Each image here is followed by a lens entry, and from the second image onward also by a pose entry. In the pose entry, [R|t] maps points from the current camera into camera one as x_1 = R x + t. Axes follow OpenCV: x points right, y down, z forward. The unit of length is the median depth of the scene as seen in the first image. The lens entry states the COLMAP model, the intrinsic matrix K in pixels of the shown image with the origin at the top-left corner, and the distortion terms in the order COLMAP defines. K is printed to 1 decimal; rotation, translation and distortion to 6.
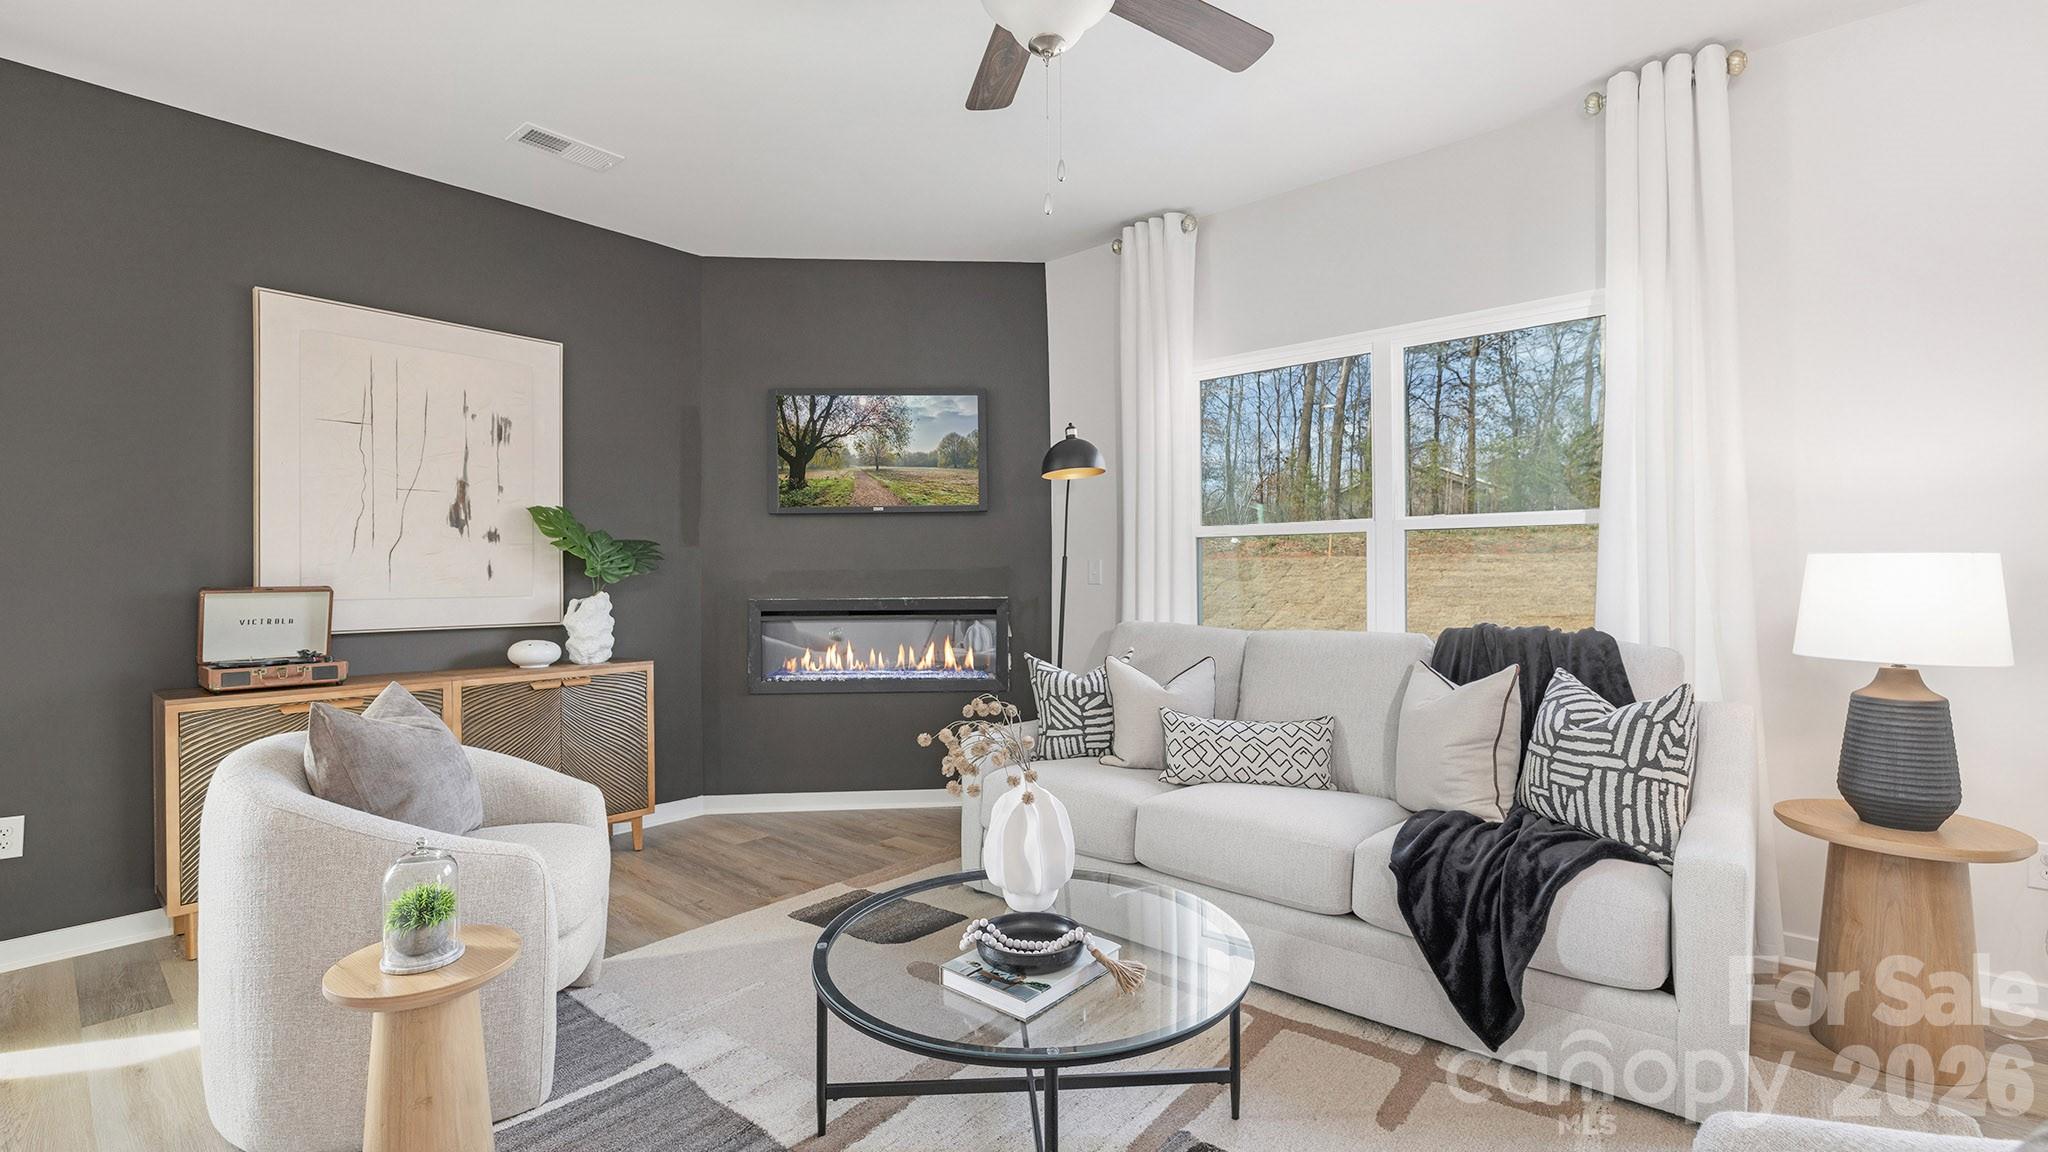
lens RADIAL K [[874.9, 0, 1024.0], [0, 874.9, 576.0], [0, 0, 1]] dist [-0.010057, 0.000086]
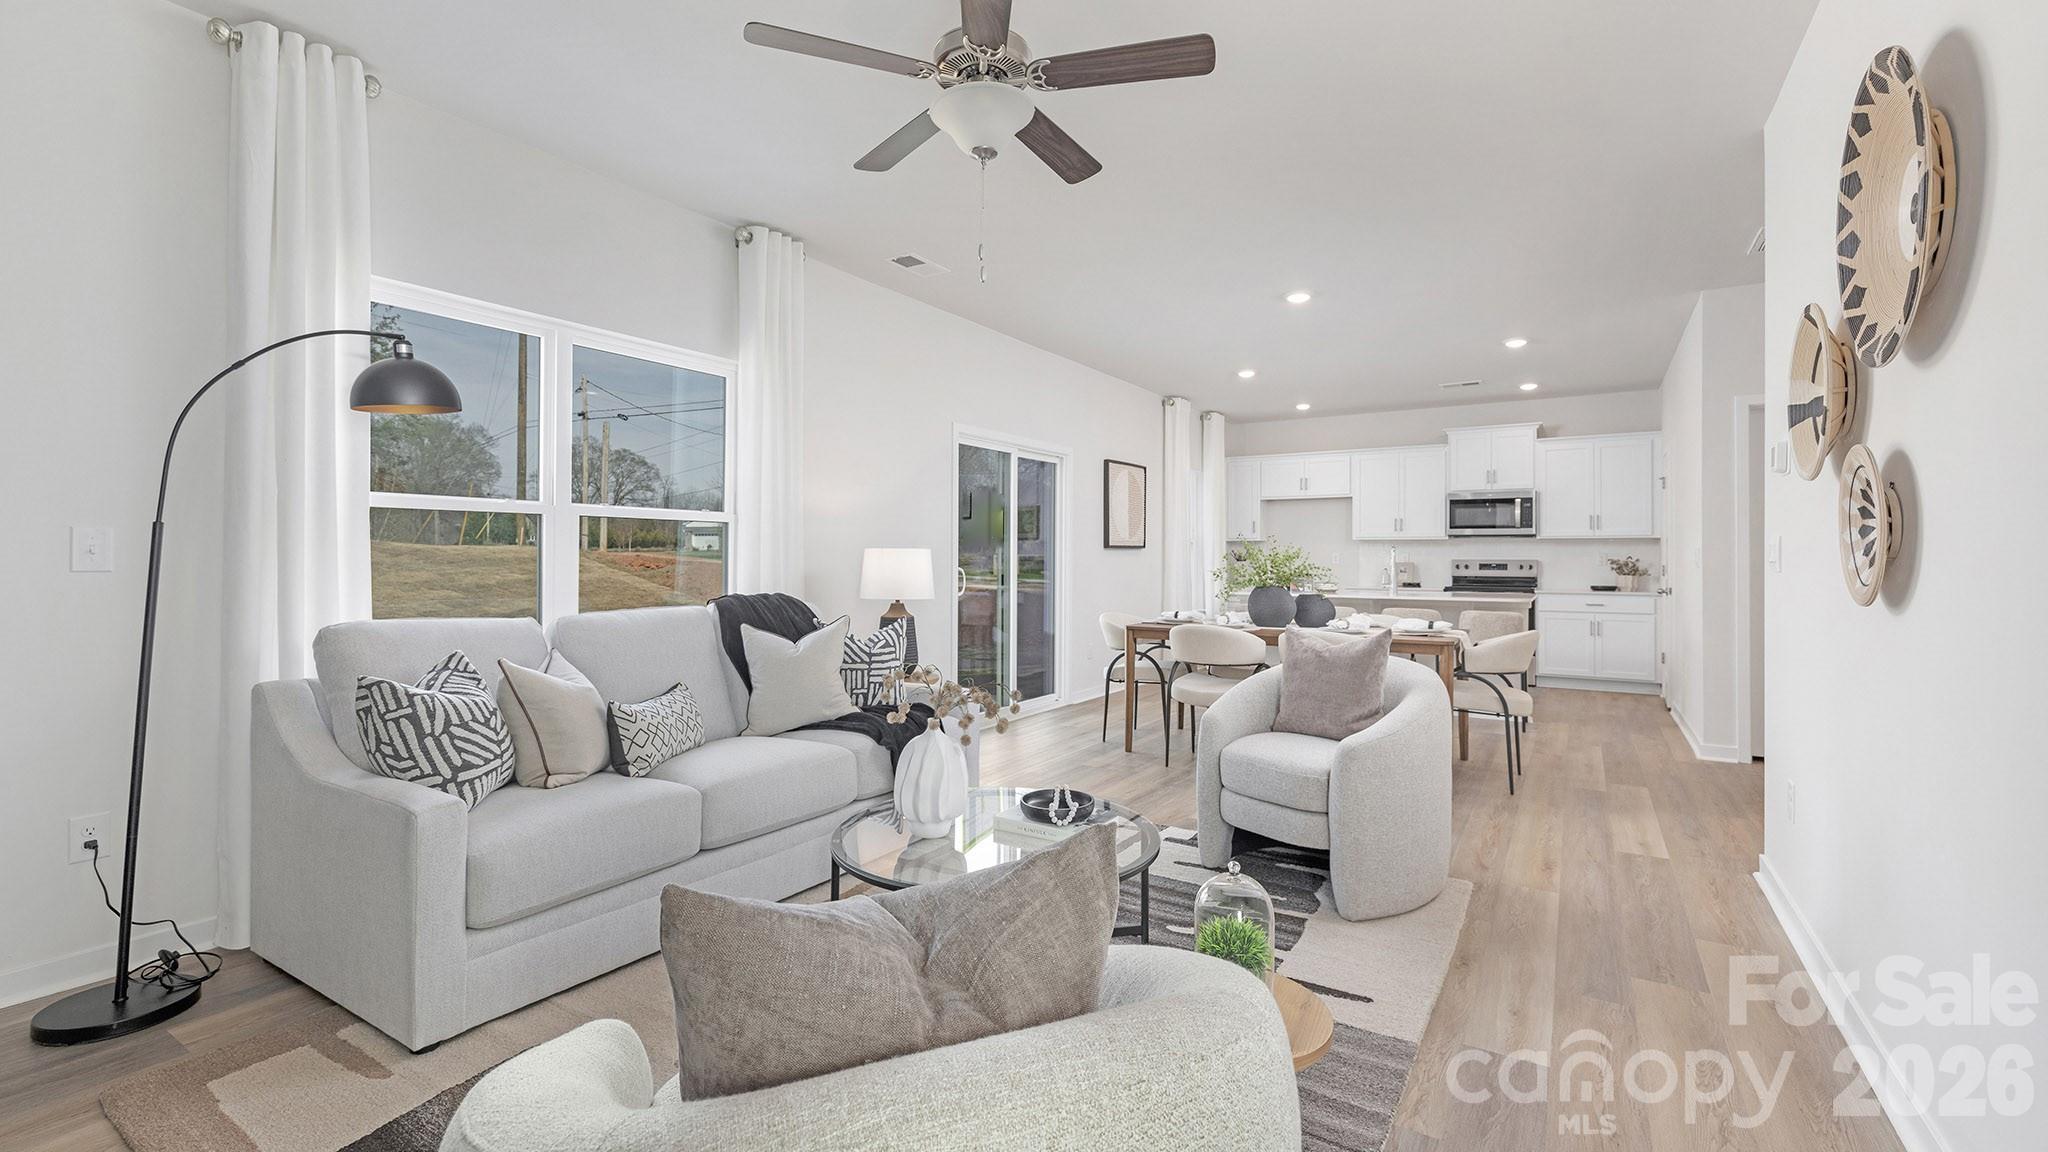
lens RADIAL K [[873.7, 0, 1020.3], [0, 873.7, 549.4], [0, 0, 1]] dist [0.000932, 0.000084]
pose [[-0.145149, 0.016984, 0.989264, -0.663180], [0.003451, 0.999855, -0.016660, 0.007455], [-0.989404, 0.000996, -0.145186, 0.584886]]
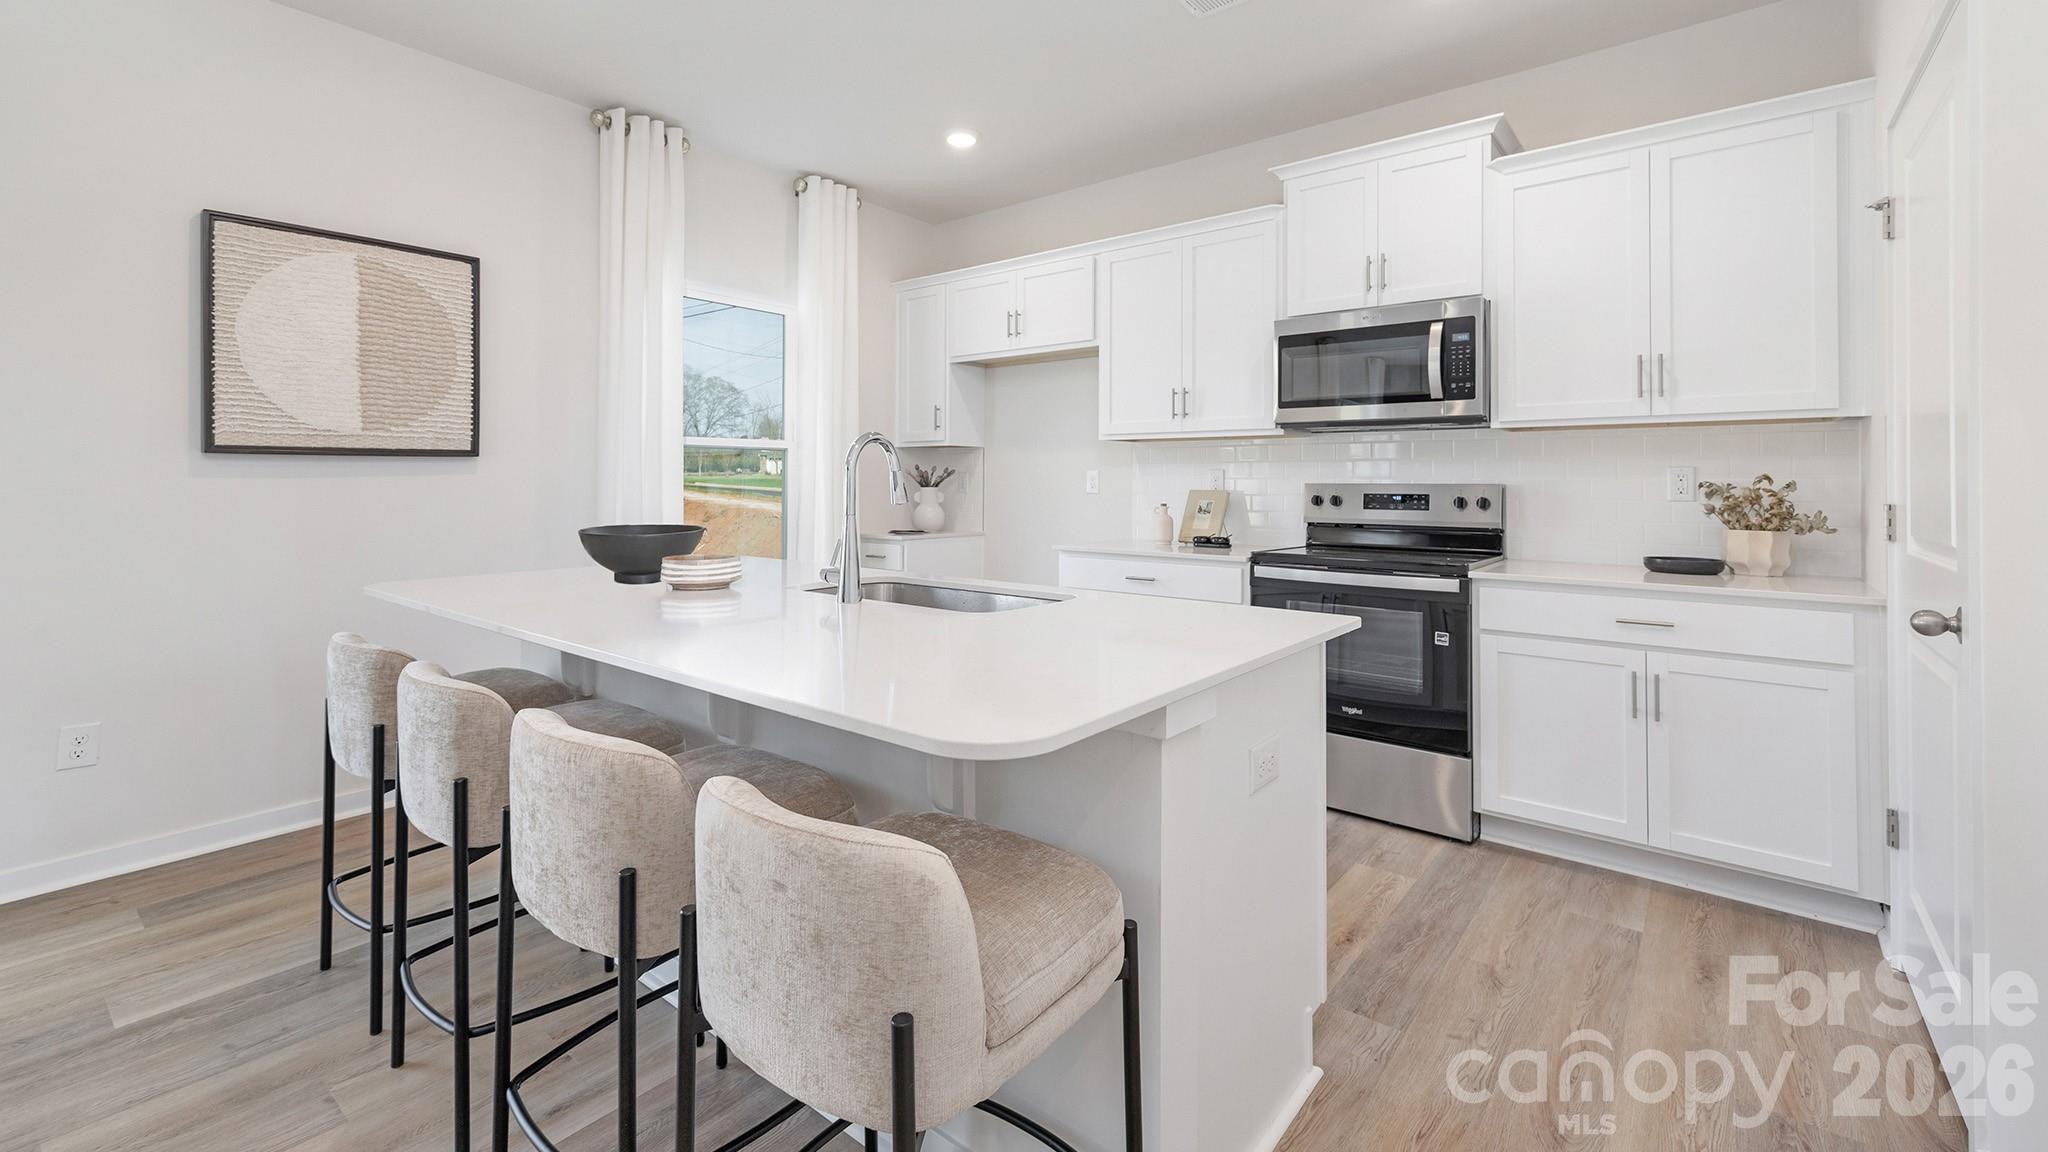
lens RADIAL K [[880.2, 0, 1009.0], [0, 880.2, 472.3], [0, 0, 1]] dist [0.022792, 0.000085]
pose [[-0.034349, 0.018545, 0.999238, 0.555073], [0.002515, 0.999826, -0.018469, 0.003920], [-0.999407, 0.001879, -0.034390, -0.585996]]
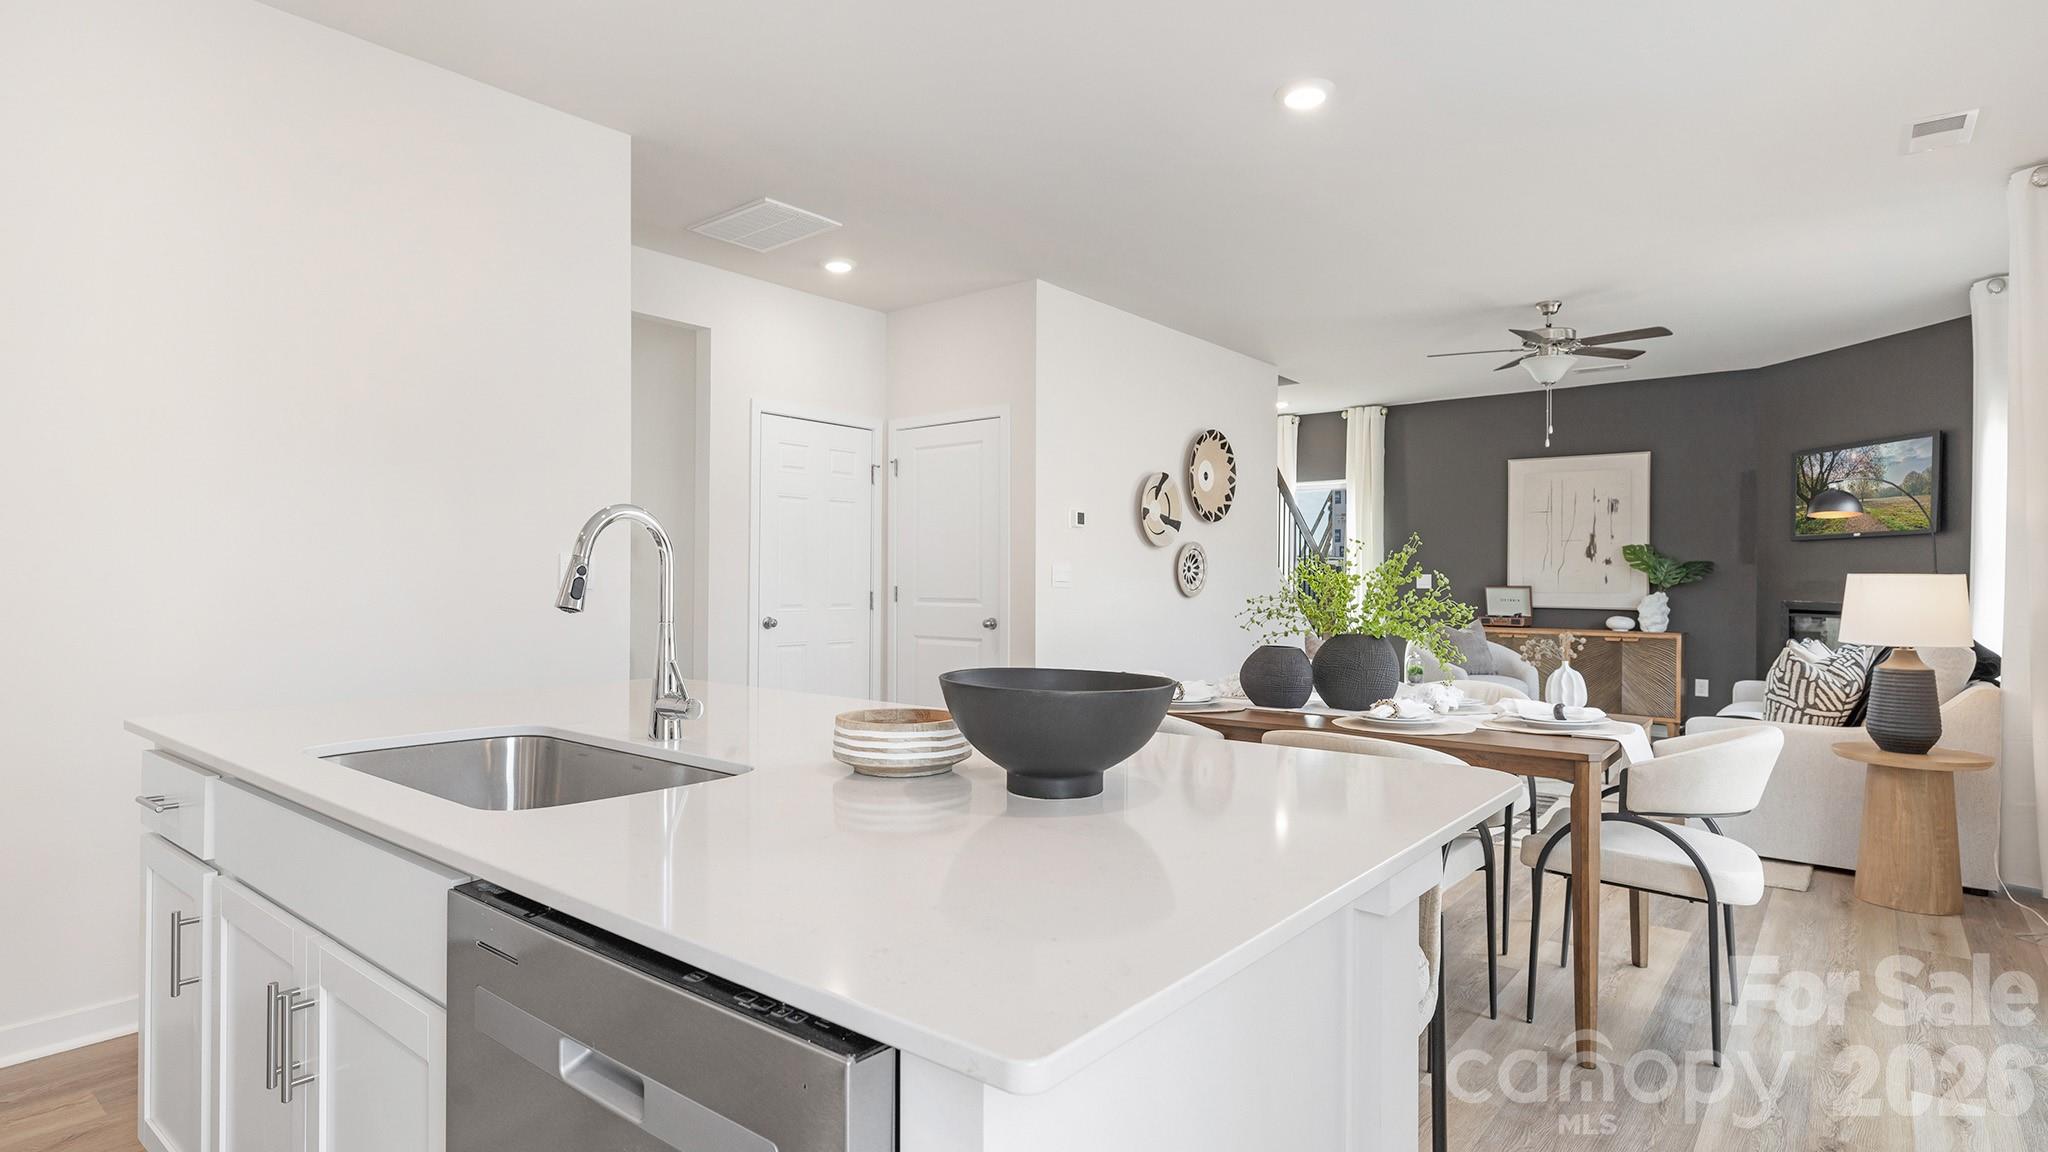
lens RADIAL K [[1046.0, 0, 1024.0], [0, 1046.0, 576.0], [0, 0, 1]] dist [0.005894, 0.000474]
pose [[0.031495, 0.003432, -0.999498, 1.626026], [-0.009295, 0.999952, 0.003141, -0.008848], [0.999461, 0.009191, 0.031526, -0.353855]]
